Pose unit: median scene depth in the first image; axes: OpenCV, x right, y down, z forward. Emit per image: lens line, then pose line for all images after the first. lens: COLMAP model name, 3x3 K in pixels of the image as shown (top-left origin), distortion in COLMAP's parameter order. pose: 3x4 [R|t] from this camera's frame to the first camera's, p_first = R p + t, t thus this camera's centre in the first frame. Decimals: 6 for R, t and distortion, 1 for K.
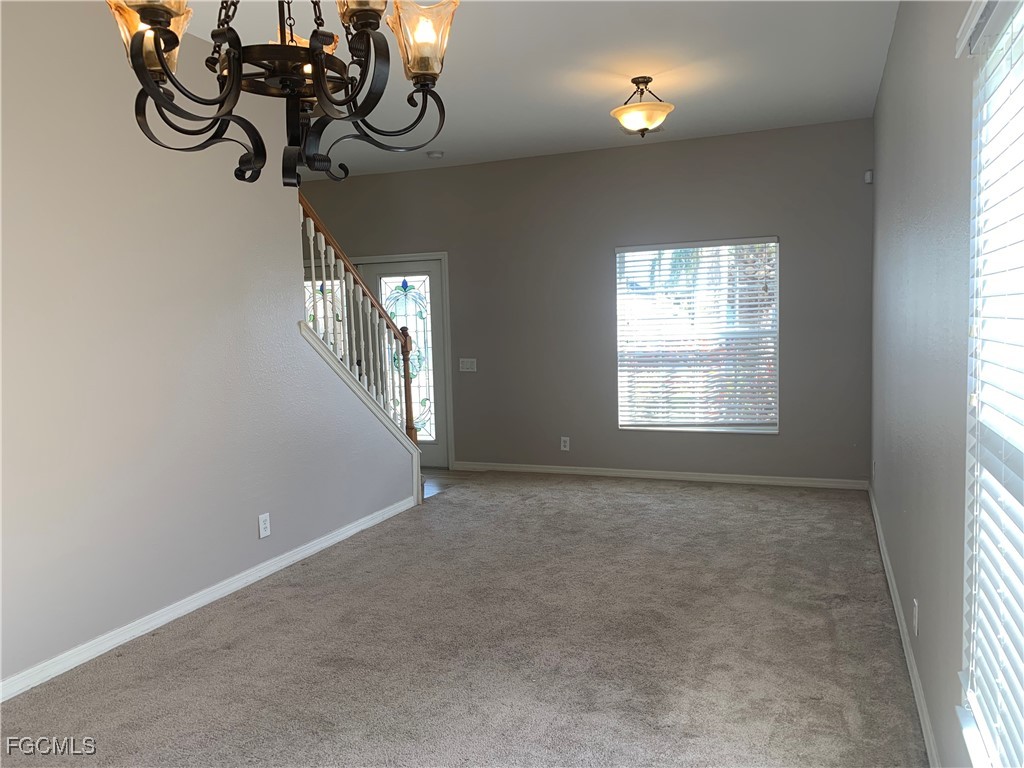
lens RADIAL K [[789.0, 0, 514.3], [0, 789.0, 381.8], [0, 0, 1]] dist [0.077564, -0.120759]
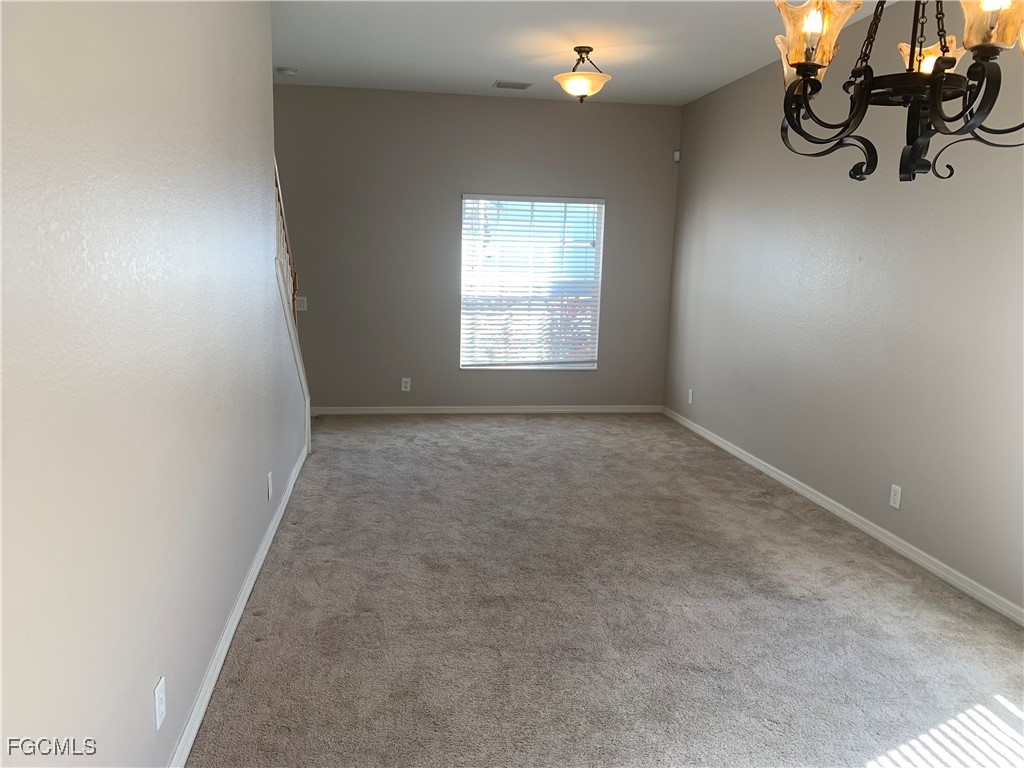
lens RADIAL K [[791.3, 0, 512.2], [0, 791.3, 375.9], [0, 0, 1]] dist [0.105250, -0.084363]
pose [[0.857539, -0.028547, 0.513626, -0.490604], [-0.010121, 0.997330, 0.072328, -0.011496], [-0.514319, -0.067223, 0.854960, 0.079259]]
